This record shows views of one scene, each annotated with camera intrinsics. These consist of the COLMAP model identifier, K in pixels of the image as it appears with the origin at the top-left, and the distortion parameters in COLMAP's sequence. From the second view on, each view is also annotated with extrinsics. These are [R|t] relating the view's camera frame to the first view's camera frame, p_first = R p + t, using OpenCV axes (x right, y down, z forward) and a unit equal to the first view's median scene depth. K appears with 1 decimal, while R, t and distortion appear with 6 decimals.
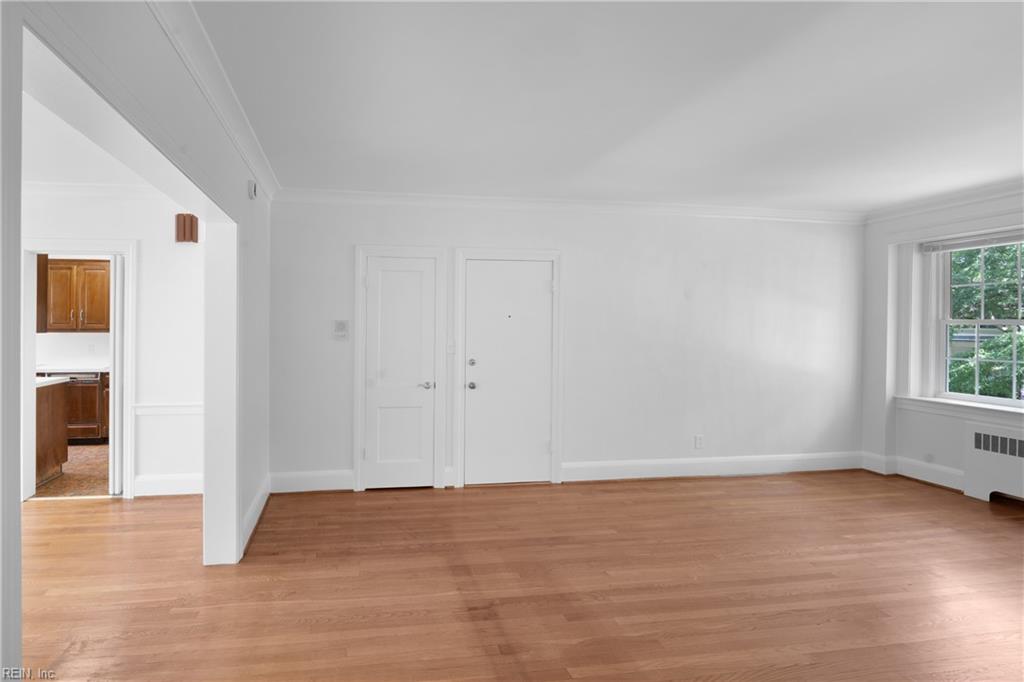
lens RADIAL K [[459.4, 0, 405.0], [0, 459.4, 327.6], [0, 0, 1]] dist [-0.001911, -0.000454]
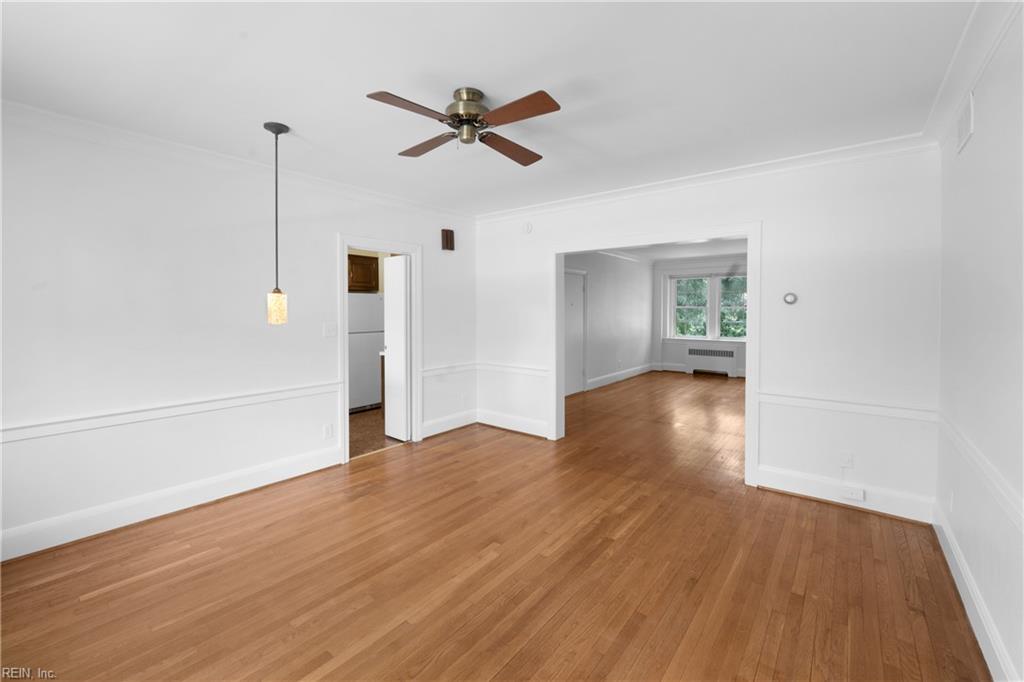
lens RADIAL K [[448.9, 0, 520.9], [0, 448.9, 325.0], [0, 0, 1]] dist [-0.001981, -0.000731]
pose [[0.692164, -0.029191, 0.721150, -1.216918], [0.013157, 0.999526, 0.027831, 0.006312], [-0.721620, -0.009775, 0.692220, -0.098241]]
